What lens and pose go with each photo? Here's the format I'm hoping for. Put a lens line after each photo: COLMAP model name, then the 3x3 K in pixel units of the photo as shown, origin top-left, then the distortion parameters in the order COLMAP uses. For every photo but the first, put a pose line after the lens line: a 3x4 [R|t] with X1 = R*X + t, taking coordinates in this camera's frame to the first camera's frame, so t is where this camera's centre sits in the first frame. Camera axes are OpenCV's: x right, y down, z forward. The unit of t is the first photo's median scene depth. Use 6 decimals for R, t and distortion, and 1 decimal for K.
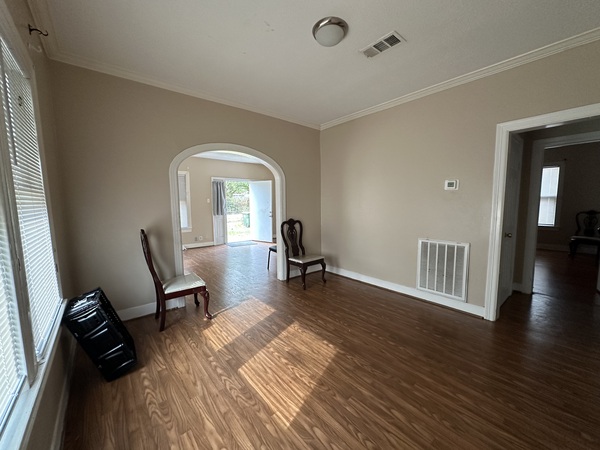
lens RADIAL K [[236.8, 0, 304.7], [0, 236.8, 237.7], [0, 0, 1]] dist [-0.000087, -0.000041]
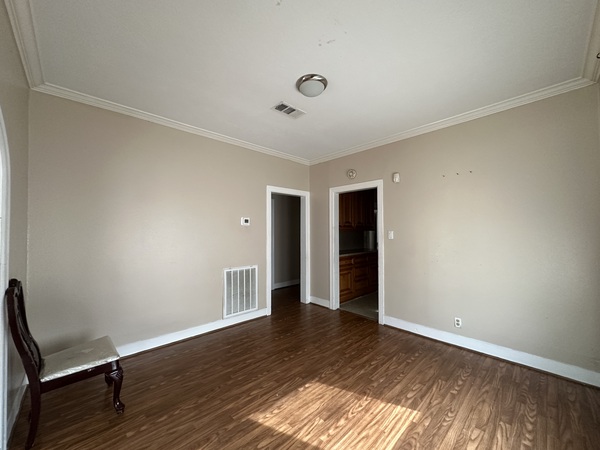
lens RADIAL K [[238.1, 0, 300.6], [0, 238.1, 225.6], [0, 0, 1]] dist [-0.000659, -0.000231]
pose [[-0.053501, 0.040535, 0.997745, -0.743351], [0.148324, 0.988414, -0.032203, -0.126365], [-0.987491, 0.146267, -0.058893, 0.857922]]
